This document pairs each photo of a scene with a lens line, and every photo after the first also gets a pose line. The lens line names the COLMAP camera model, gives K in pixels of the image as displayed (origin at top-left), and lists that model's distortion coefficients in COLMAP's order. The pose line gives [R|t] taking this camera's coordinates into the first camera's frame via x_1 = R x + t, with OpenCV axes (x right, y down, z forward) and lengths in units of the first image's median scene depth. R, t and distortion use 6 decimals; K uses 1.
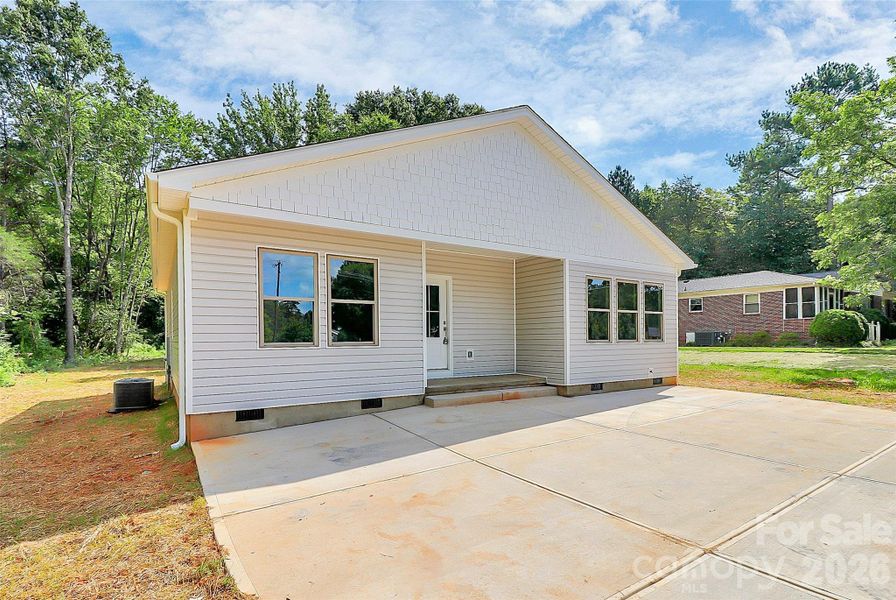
lens RADIAL K [[419.6, 0, 446.0], [0, 419.6, 331.7], [0, 0, 1]] dist [-0.001525, -0.000330]
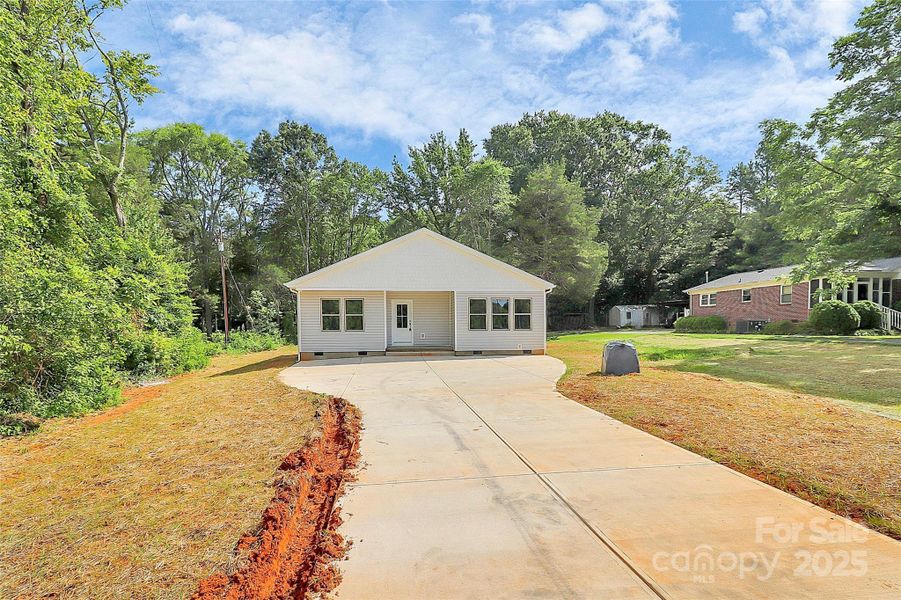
lens RADIAL K [[392.4, 0, 450.4], [0, 392.4, 320.2], [0, 0, 1]] dist [-0.000277, -0.000160]
pose [[0.914010, -0.008431, -0.405603, 1.022954], [0.009331, 0.999956, 0.000241, -0.024835], [0.405583, -0.004005, 0.914049, -0.784847]]
